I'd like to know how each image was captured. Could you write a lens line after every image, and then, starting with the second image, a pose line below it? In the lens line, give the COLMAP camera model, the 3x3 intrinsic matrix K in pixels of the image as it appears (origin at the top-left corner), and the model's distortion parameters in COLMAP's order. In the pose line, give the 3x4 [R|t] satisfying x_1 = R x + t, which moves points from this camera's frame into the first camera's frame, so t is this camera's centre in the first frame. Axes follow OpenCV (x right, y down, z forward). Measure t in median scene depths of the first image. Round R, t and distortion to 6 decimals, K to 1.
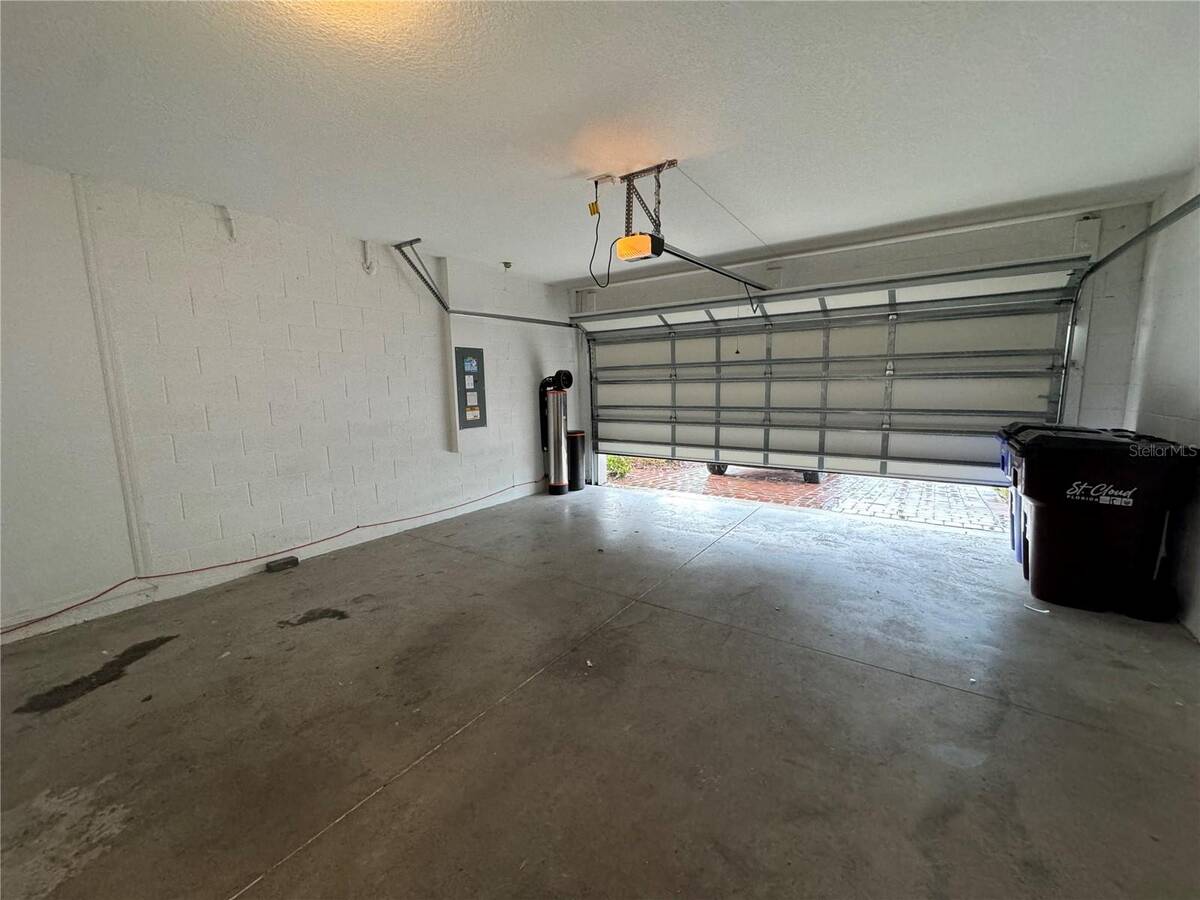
lens RADIAL K [[479.2, 0, 601.5], [0, 479.2, 453.8], [0, 0, 1]] dist [-0.000862, -0.000289]
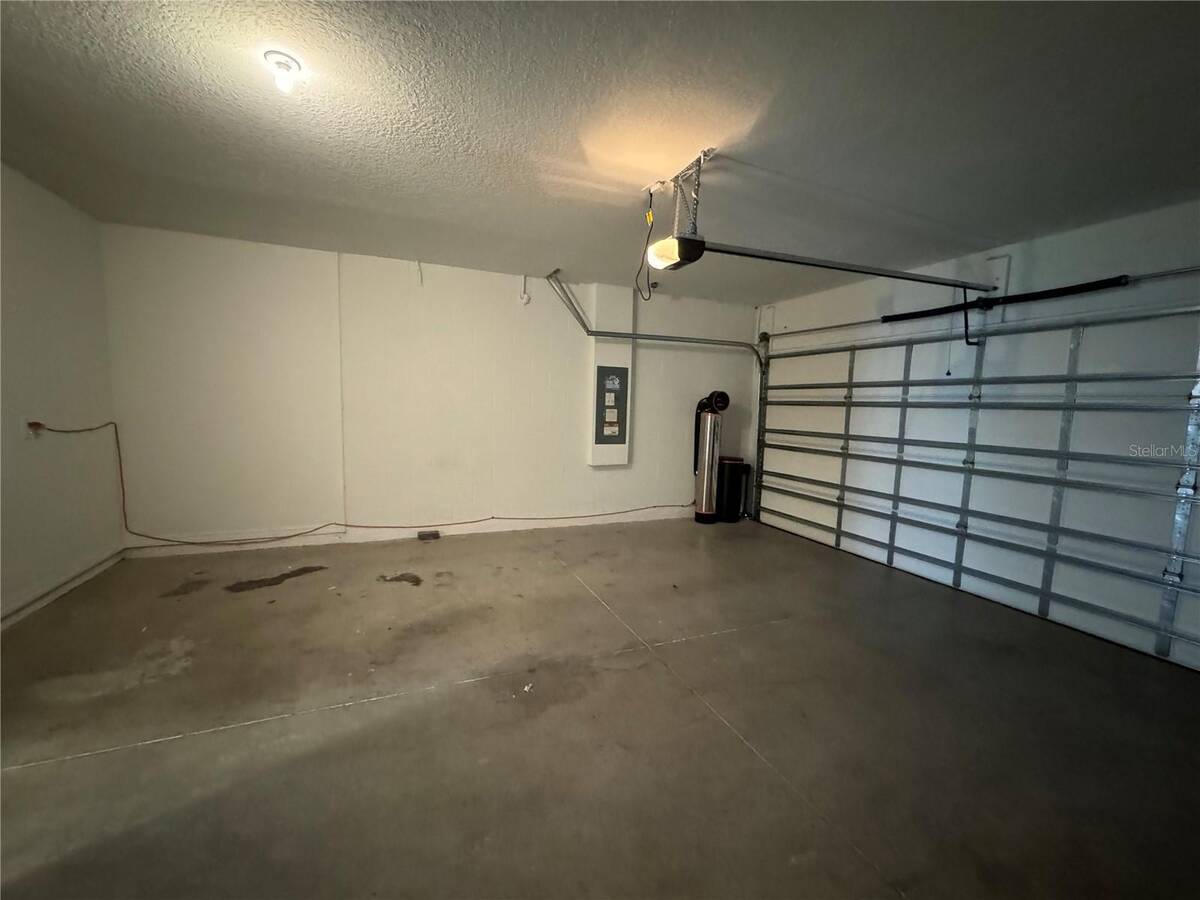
lens RADIAL K [[479.2, 0, 601.5], [0, 479.2, 453.8], [0, 0, 1]] dist [-0.000862, -0.000289]
pose [[0.843683, 0.096274, -0.528138, 0.371338], [-0.120933, 0.992585, -0.012249, -0.022786], [0.523043, 0.074204, 0.849070, 0.152321]]
